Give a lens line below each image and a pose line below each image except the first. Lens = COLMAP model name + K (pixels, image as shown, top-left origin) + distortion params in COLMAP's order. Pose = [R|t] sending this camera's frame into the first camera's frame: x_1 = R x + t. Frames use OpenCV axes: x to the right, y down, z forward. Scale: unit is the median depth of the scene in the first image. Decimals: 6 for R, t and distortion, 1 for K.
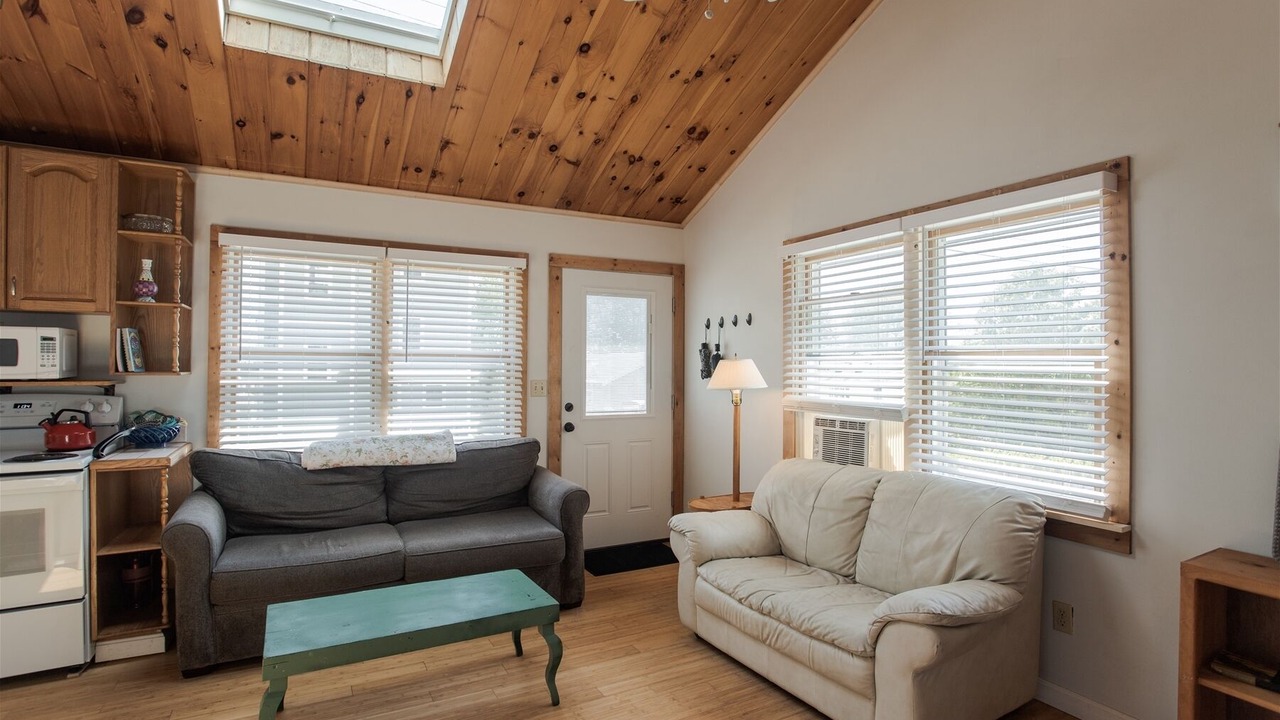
lens RADIAL K [[638.0, 0, 634.5], [0, 638.0, 359.4], [0, 0, 1]] dist [-0.044086, 0.026457]
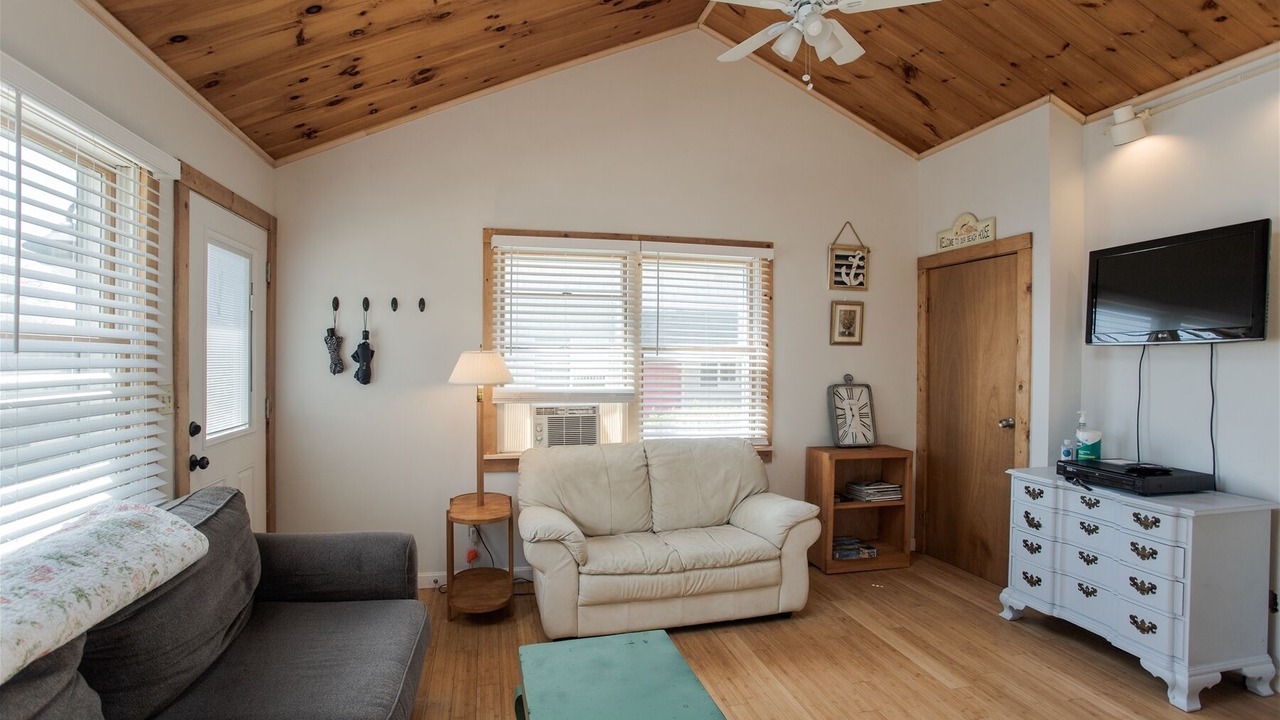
lens RADIAL K [[638.0, 0, 633.8], [0, 638.0, 358.6], [0, 0, 1]] dist [-0.044086, 0.026457]
pose [[0.258950, -0.003036, 0.965886, -0.755490], [-0.012688, 0.999898, 0.006544, 0.002202], [-0.965807, -0.013950, 0.258885, 0.626628]]
